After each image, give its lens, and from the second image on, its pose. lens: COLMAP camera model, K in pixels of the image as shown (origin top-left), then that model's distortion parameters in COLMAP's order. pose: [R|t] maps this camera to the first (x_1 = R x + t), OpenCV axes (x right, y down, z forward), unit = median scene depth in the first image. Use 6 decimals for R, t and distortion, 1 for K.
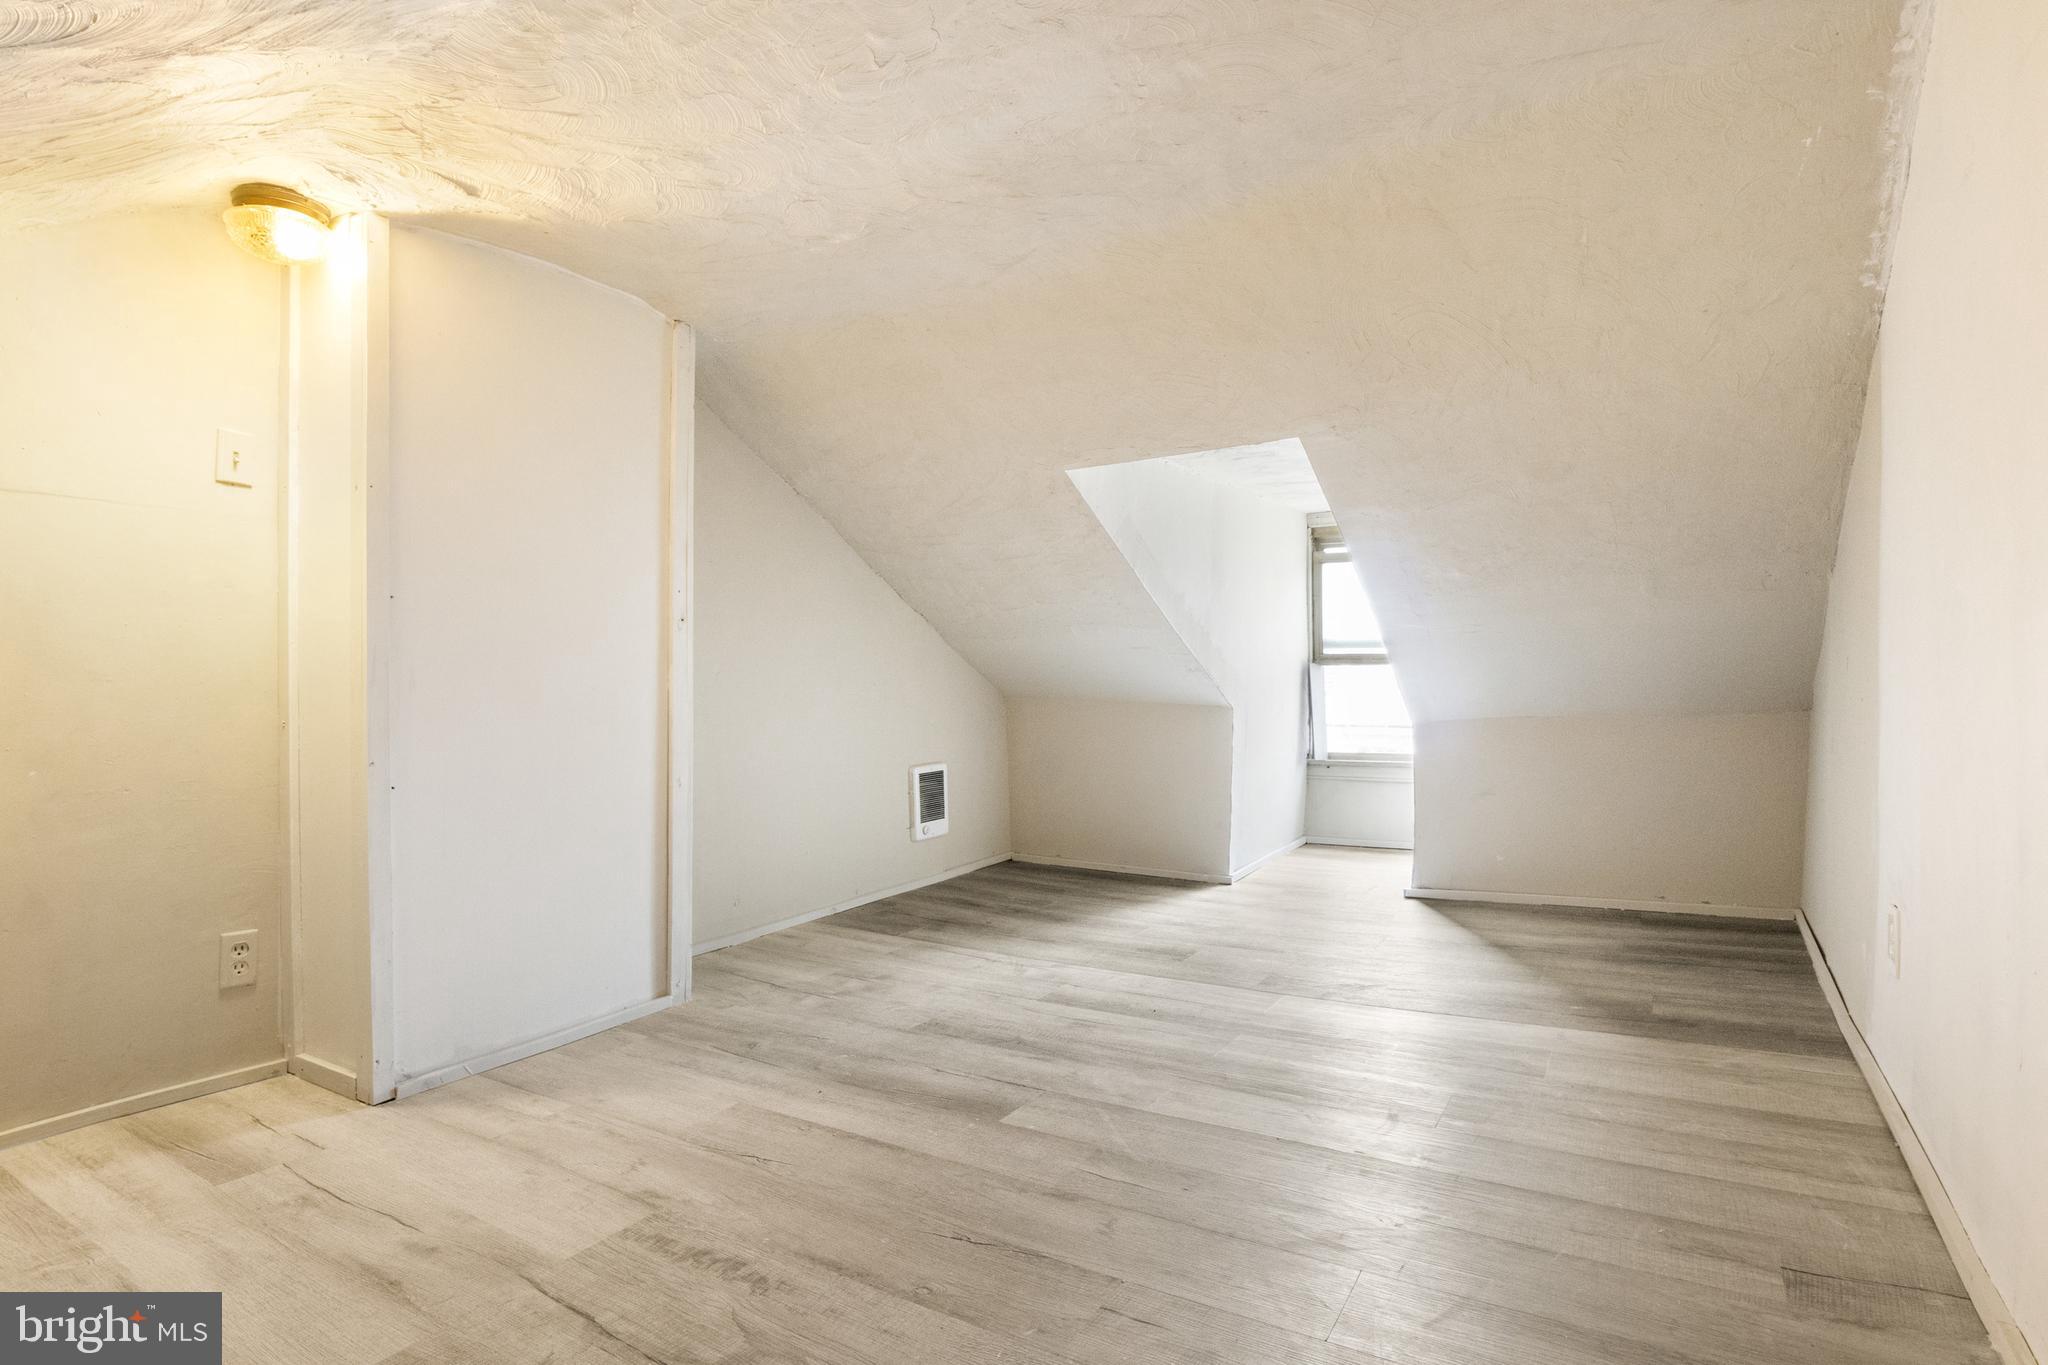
lens RADIAL K [[1034.9, 0, 980.5], [0, 1034.9, 690.9], [0, 0, 1]] dist [-0.011613, -0.000885]
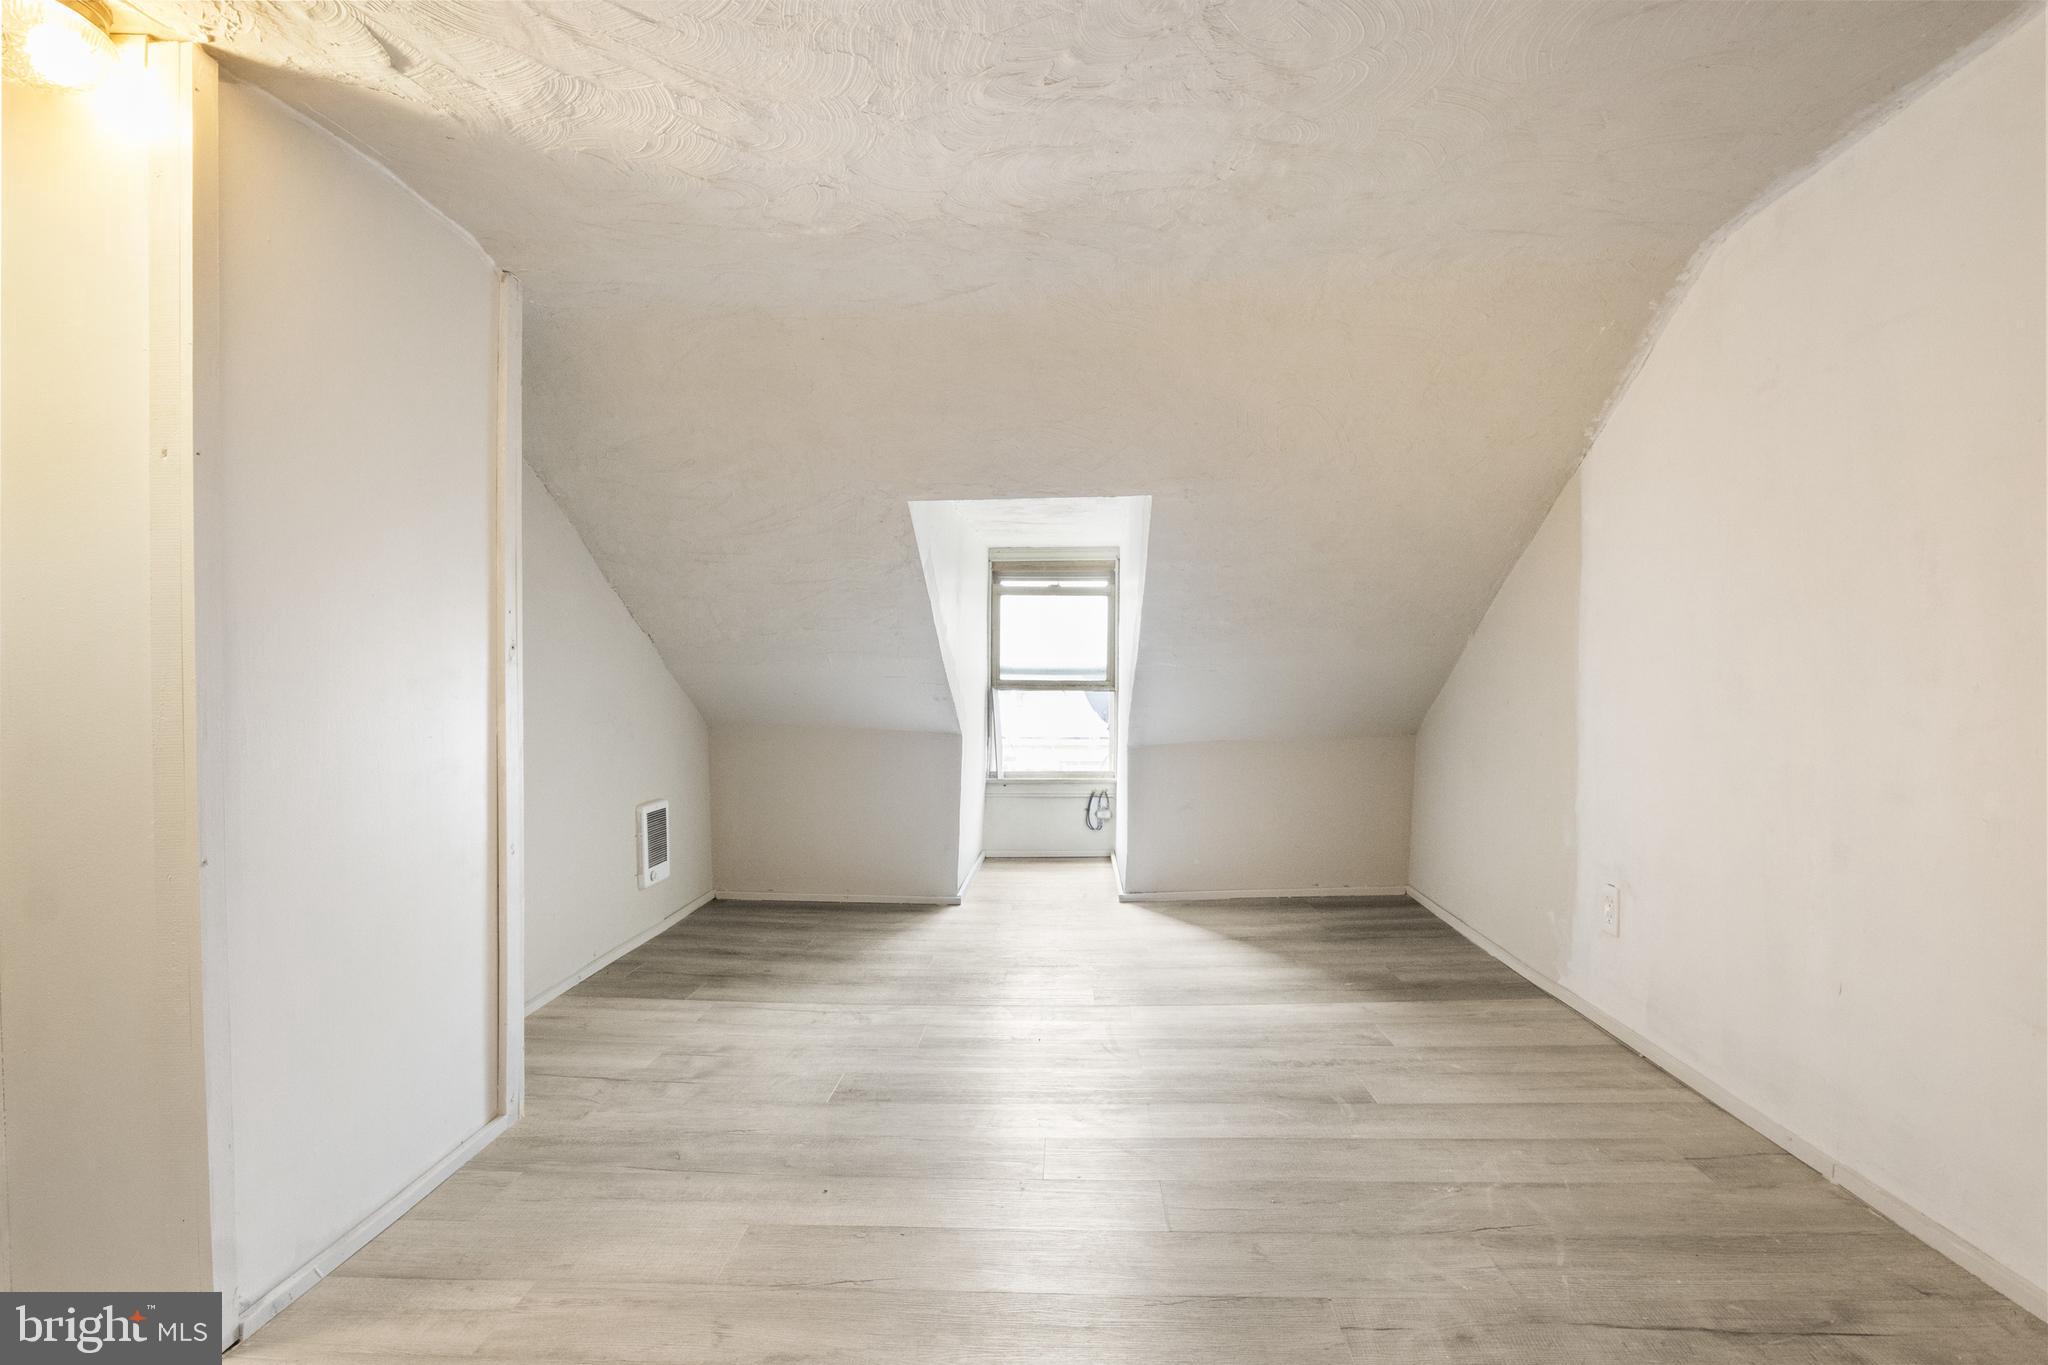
lens RADIAL K [[1034.9, 0, 977.9], [0, 1034.9, 712.8], [0, 0, 1]] dist [-0.011613, -0.000885]
pose [[0.877063, -0.006223, 0.480335, -0.355944], [-0.000721, 0.999898, 0.014270, -0.029404], [-0.480375, -0.012863, 0.876969, 0.122320]]
